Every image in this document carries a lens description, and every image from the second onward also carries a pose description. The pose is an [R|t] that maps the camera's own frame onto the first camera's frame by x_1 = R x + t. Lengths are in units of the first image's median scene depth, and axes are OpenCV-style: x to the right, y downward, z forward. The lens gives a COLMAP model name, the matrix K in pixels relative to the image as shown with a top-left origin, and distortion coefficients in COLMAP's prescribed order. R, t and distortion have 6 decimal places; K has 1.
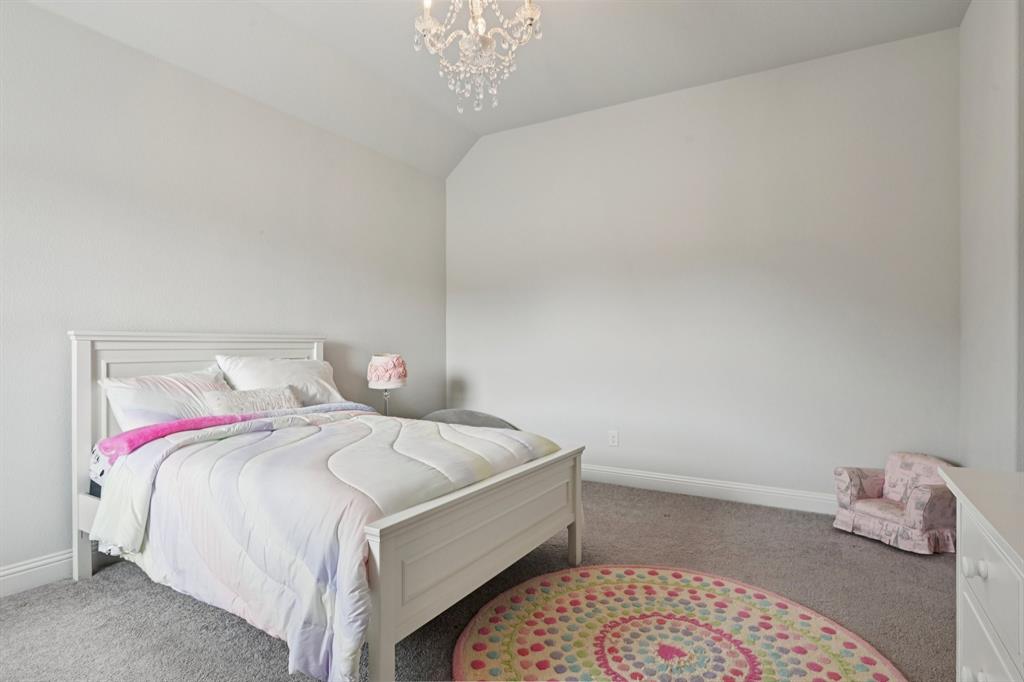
lens RADIAL K [[547.6, 0, 513.4], [0, 547.6, 341.5], [0, 0, 1]] dist [-0.005495, -0.004577]
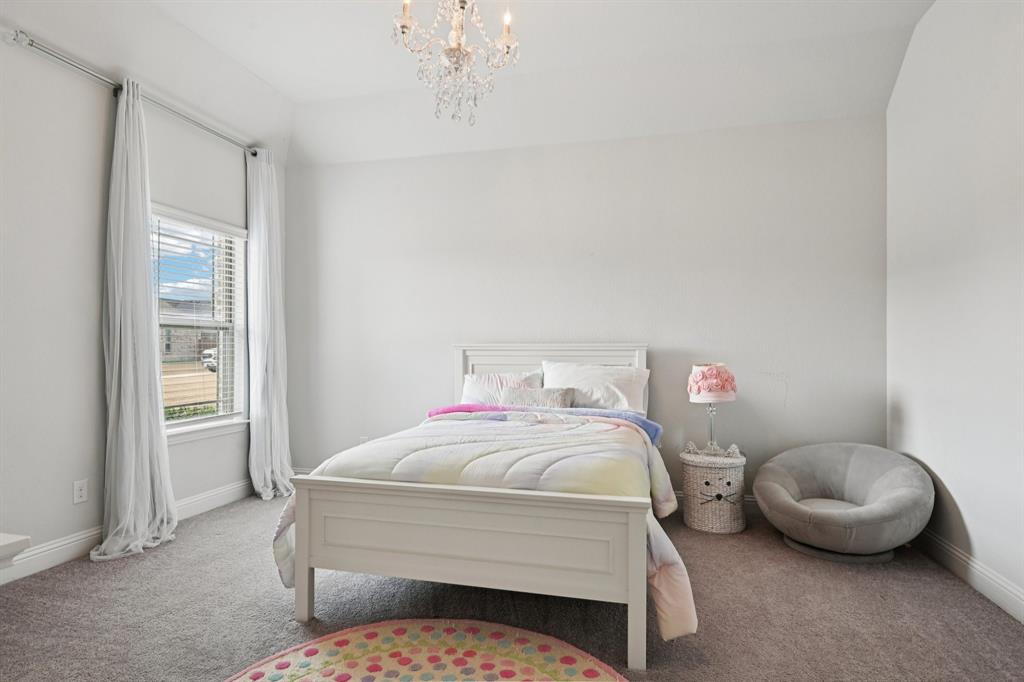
lens RADIAL K [[547.6, 0, 511.9], [0, 547.6, 347.9], [0, 0, 1]] dist [-0.005495, -0.004577]
pose [[0.260005, -0.003148, -0.965602, 0.794251], [0.006383, 0.999978, -0.001541, -0.003708], [0.965586, -0.005762, 0.260019, 0.705785]]
